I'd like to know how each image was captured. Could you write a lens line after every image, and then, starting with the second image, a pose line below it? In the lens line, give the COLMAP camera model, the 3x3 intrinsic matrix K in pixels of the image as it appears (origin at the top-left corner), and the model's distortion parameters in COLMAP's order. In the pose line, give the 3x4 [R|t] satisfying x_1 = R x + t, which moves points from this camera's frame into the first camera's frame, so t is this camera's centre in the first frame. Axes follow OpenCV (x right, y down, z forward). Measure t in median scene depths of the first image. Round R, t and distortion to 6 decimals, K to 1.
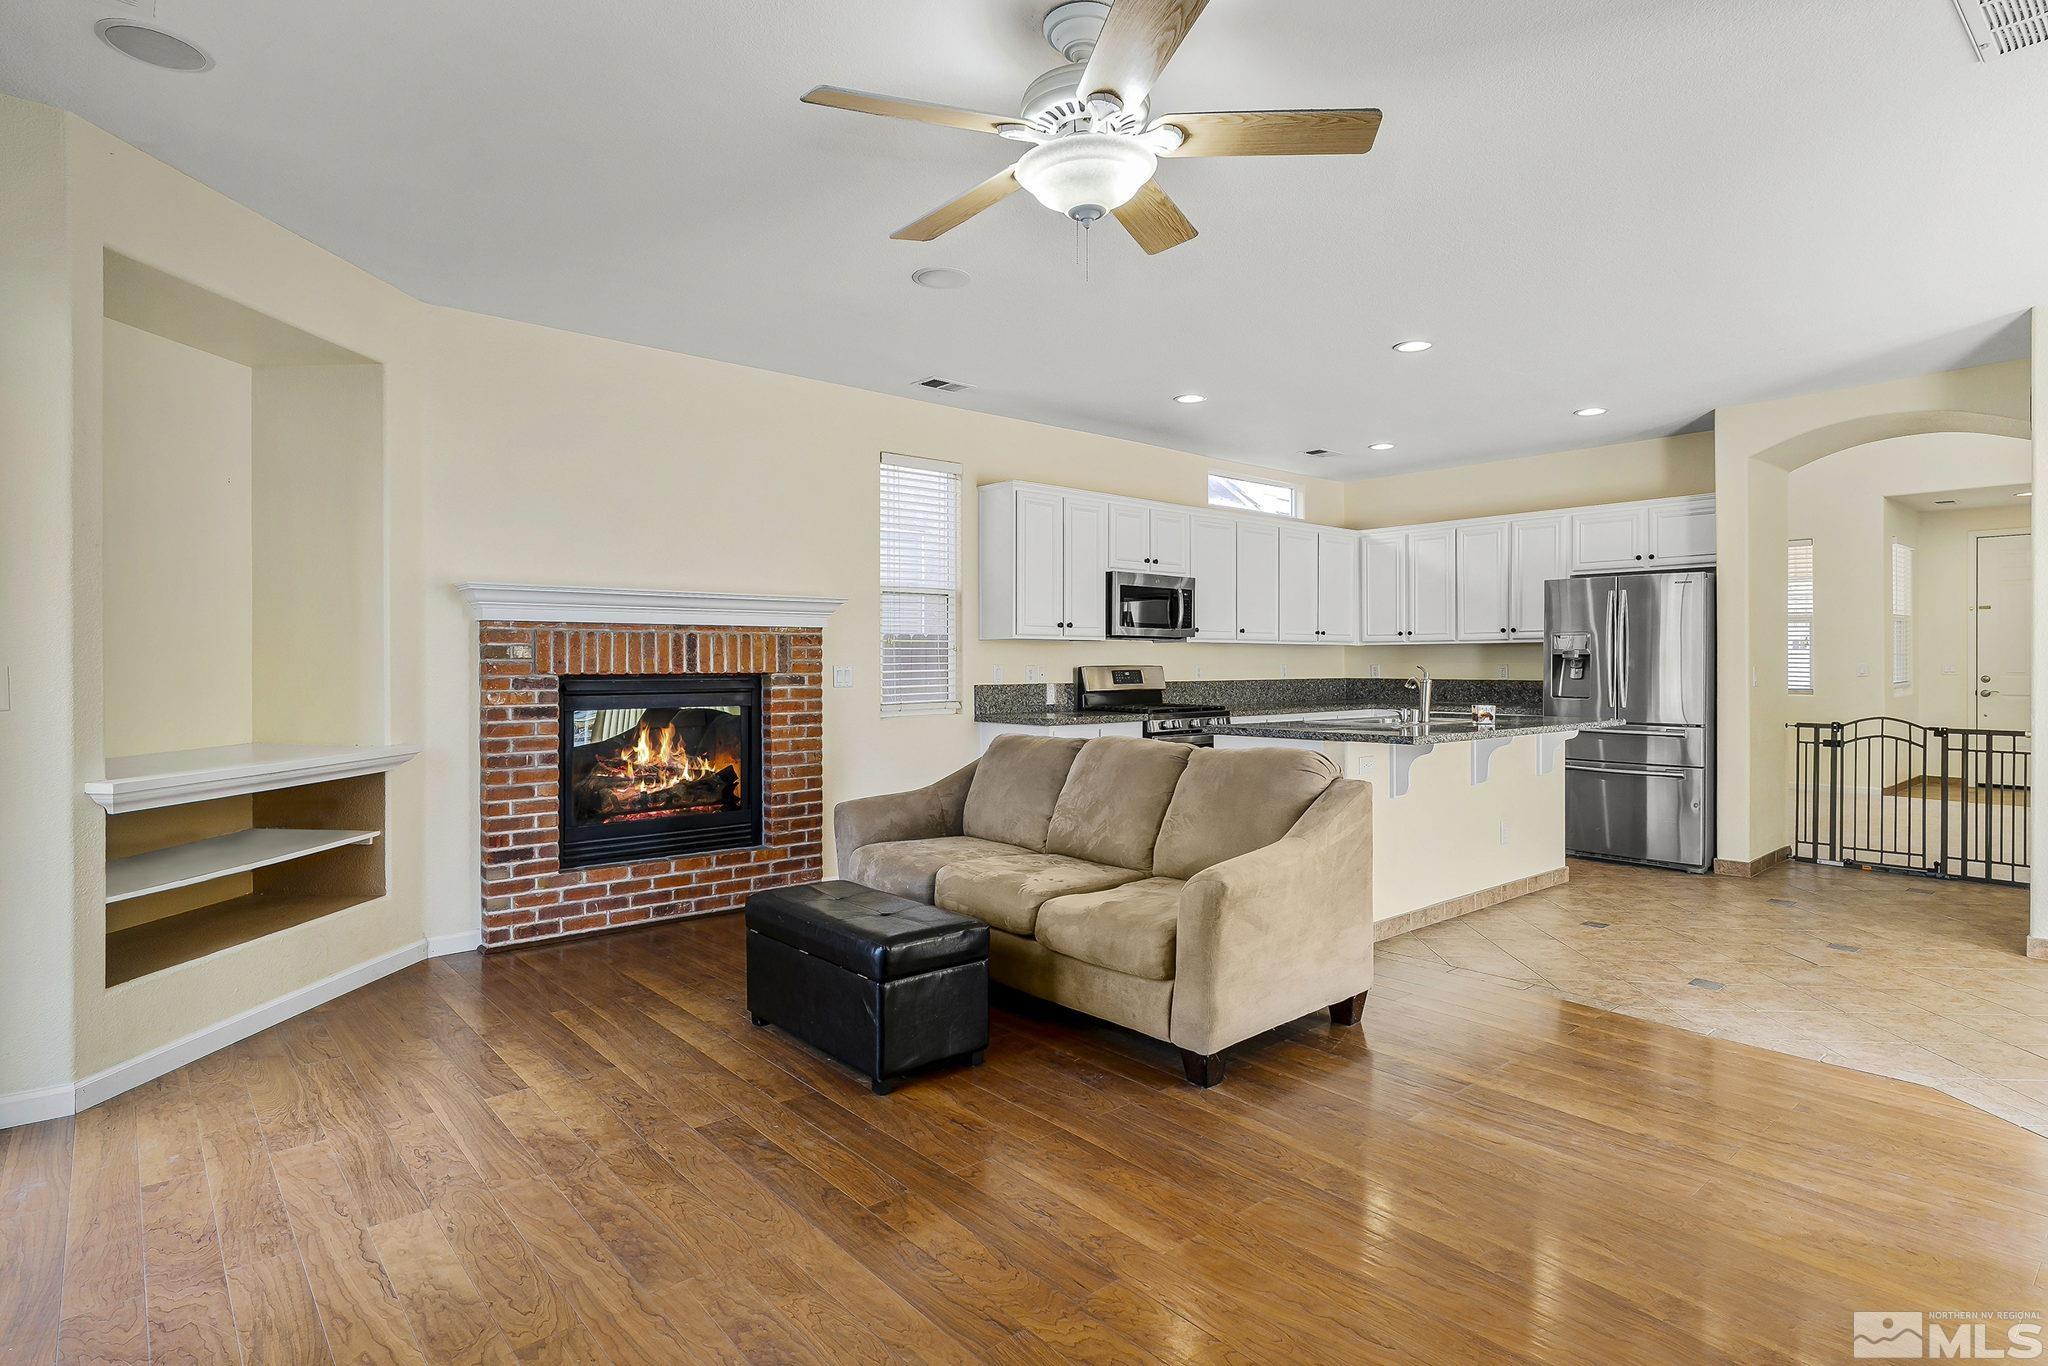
lens RADIAL K [[1066.6, 0, 1005.7], [0, 1066.6, 669.7], [0, 0, 1]] dist [-0.007942, 0.000552]
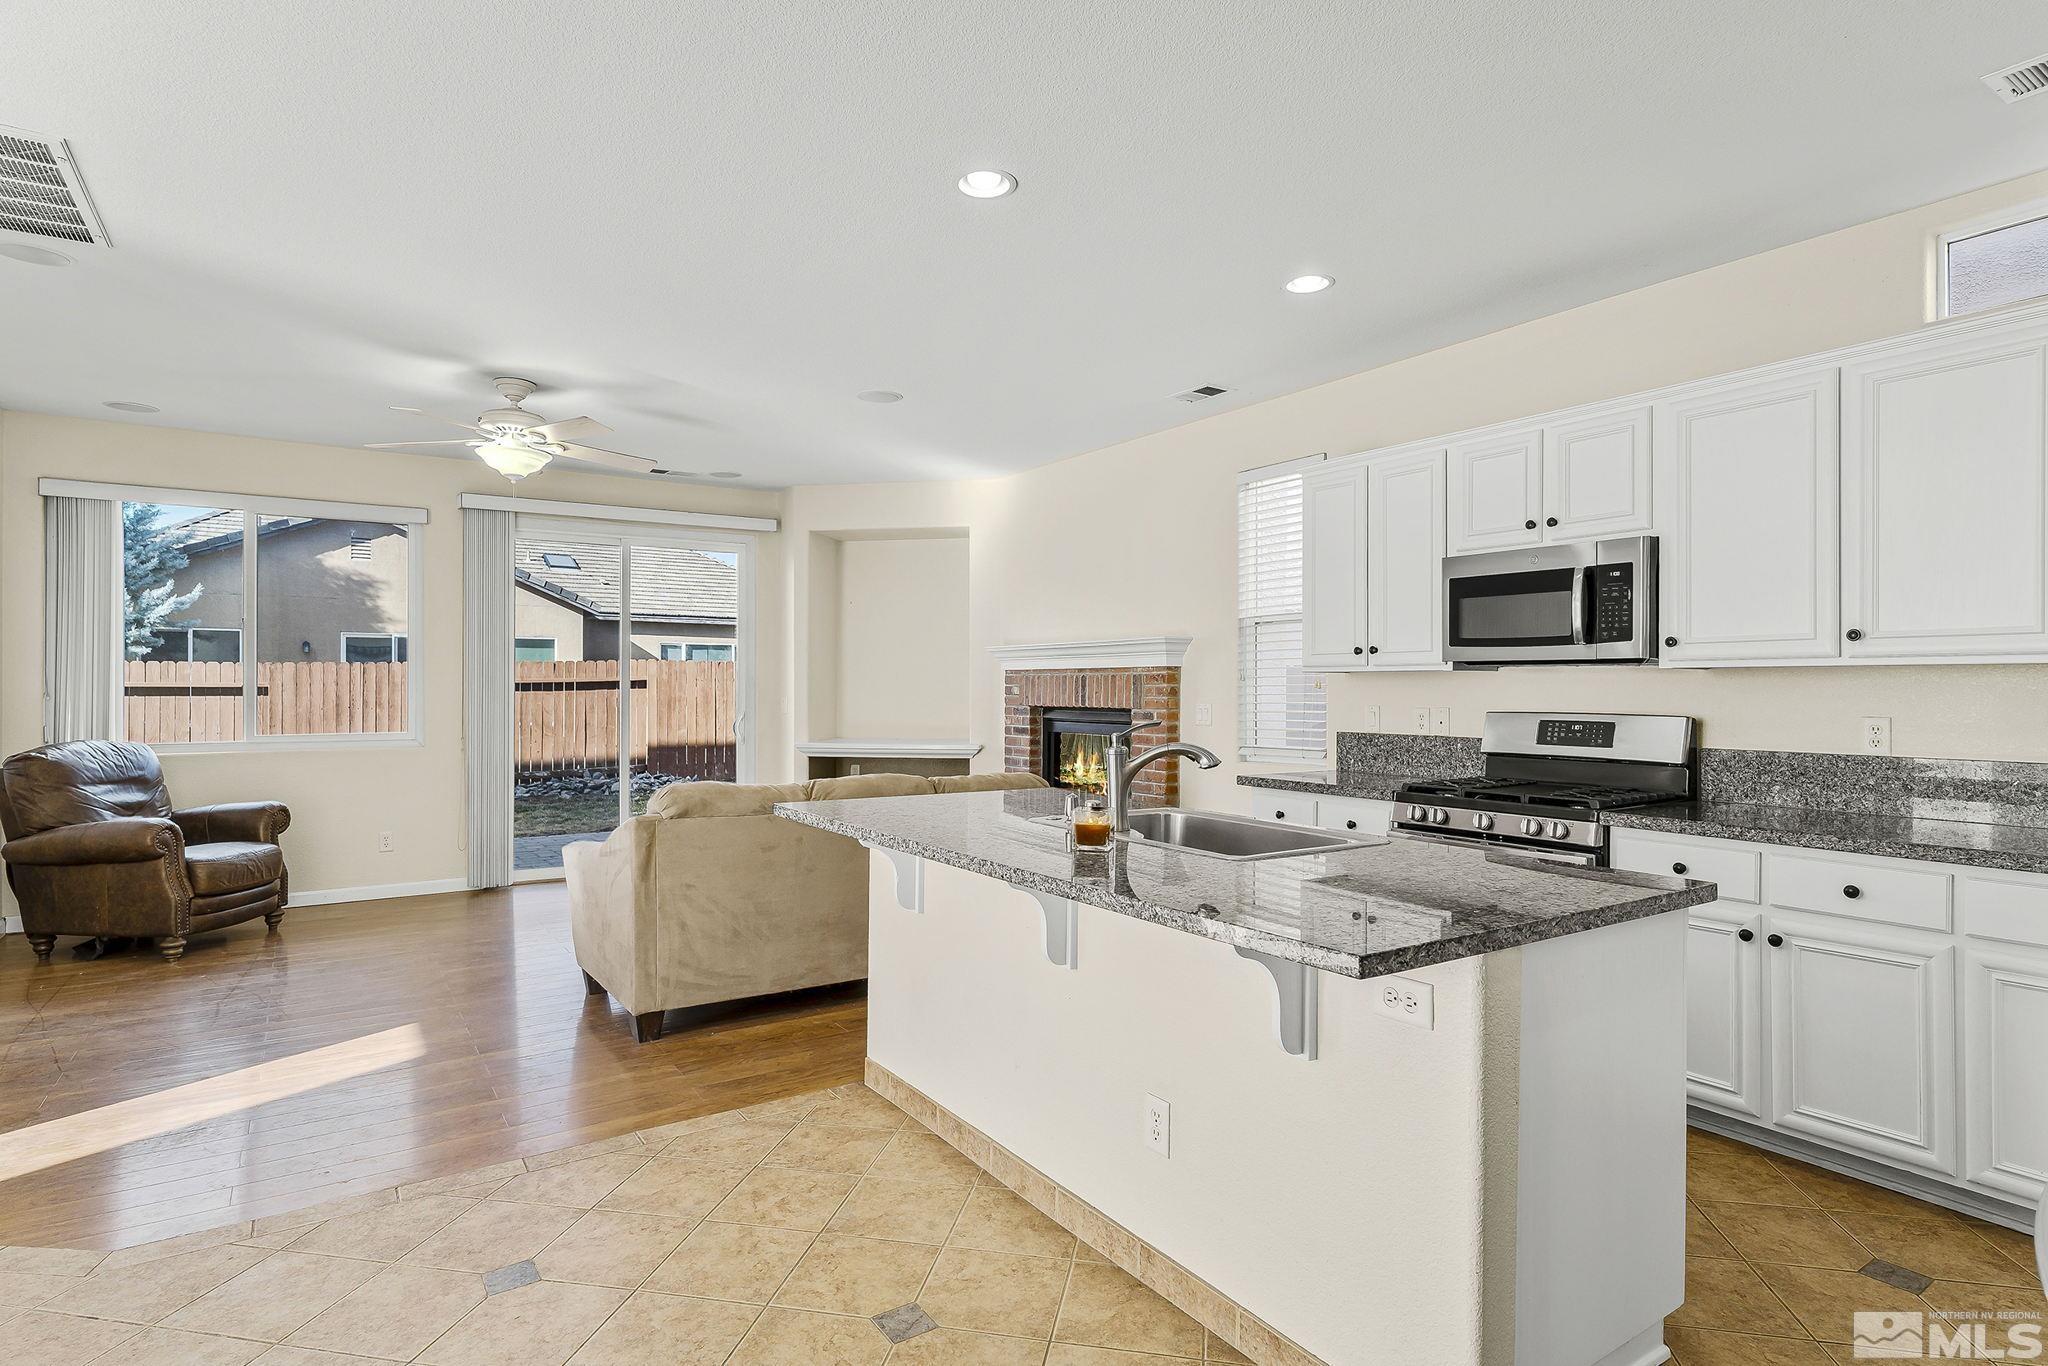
lens RADIAL K [[1066.6, 0, 1008.3], [0, 1066.6, 685.4], [0, 0, 1]] dist [-0.007942, 0.000552]
pose [[-0.121194, -0.002166, -0.992626, 0.896739], [-0.010566, 0.999944, -0.000892, -0.018896], [0.992573, 0.010380, -0.121210, 0.998308]]
